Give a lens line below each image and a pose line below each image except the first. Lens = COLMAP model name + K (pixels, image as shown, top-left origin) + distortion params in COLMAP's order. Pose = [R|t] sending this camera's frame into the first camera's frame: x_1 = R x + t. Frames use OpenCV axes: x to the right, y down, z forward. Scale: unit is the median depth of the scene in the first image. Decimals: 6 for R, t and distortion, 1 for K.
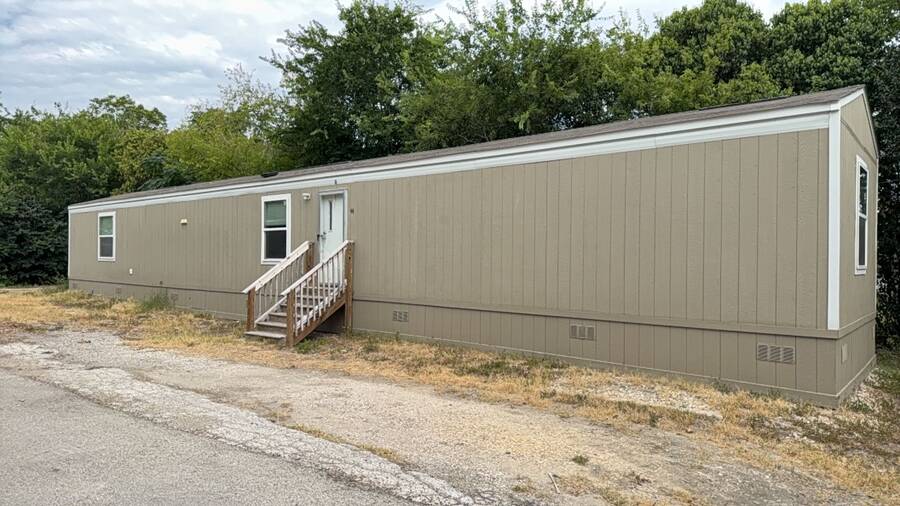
lens RADIAL K [[609.3, 0, 450.0], [0, 609.3, 253.0], [0, 0, 1]] dist [0.073977, -0.089040]
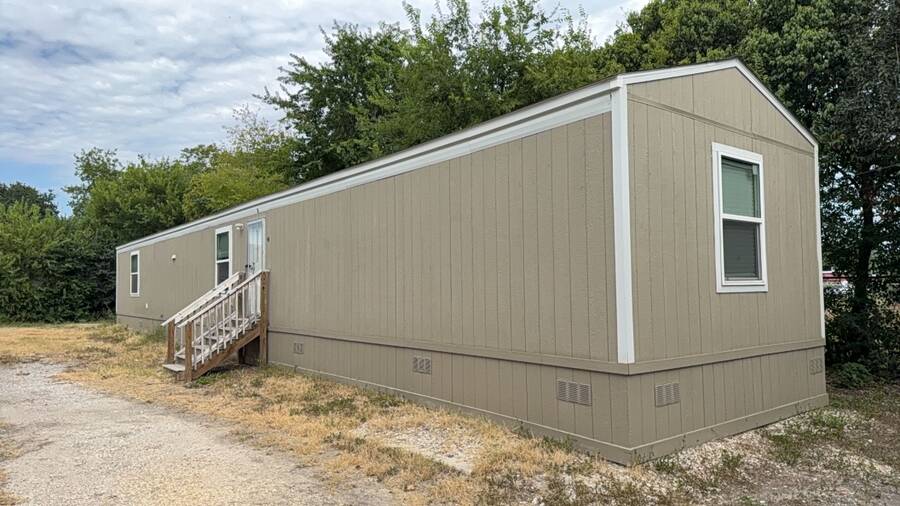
lens RADIAL K [[609.3, 0, 450.0], [0, 609.3, 253.0], [0, 0, 1]] dist [0.073977, -0.089040]
pose [[0.978780, -0.037808, -0.201397, 0.304465], [0.028333, 0.998361, -0.049727, 0.009061], [0.202947, 0.042966, 0.978247, 0.098115]]
